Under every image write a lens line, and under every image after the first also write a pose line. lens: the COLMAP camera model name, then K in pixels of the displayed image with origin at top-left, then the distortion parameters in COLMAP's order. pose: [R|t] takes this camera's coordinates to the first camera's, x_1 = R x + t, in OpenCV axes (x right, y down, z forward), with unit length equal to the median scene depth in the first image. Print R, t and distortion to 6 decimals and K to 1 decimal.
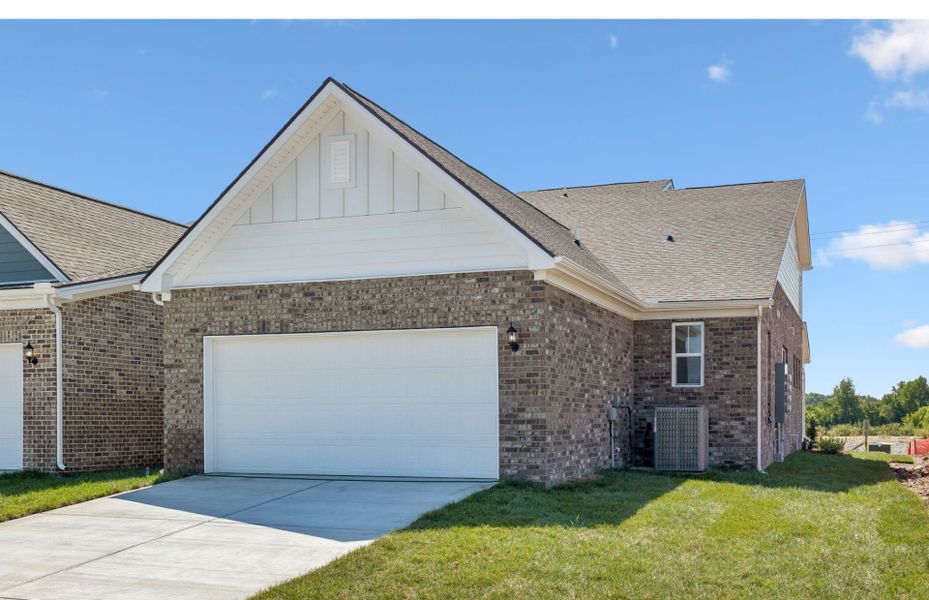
lens RADIAL K [[388.4, 0, 467.6], [0, 388.4, 298.1], [0, 0, 1]] dist [0.000788, 0.000245]
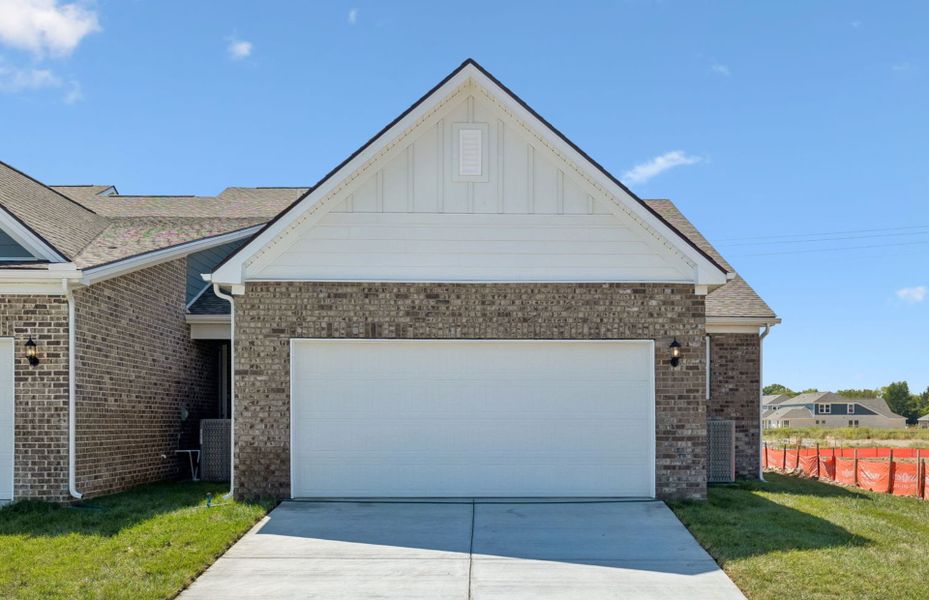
lens RADIAL K [[409.5, 0, 460.6], [0, 409.5, 300.3], [0, 0, 1]] dist [-0.000356, 0.000314]
pose [[0.987167, 0.047101, 0.152586, -0.474105], [-0.046978, 0.998886, -0.004418, 0.000776], [-0.152624, -0.002807, 0.988280, 0.053793]]
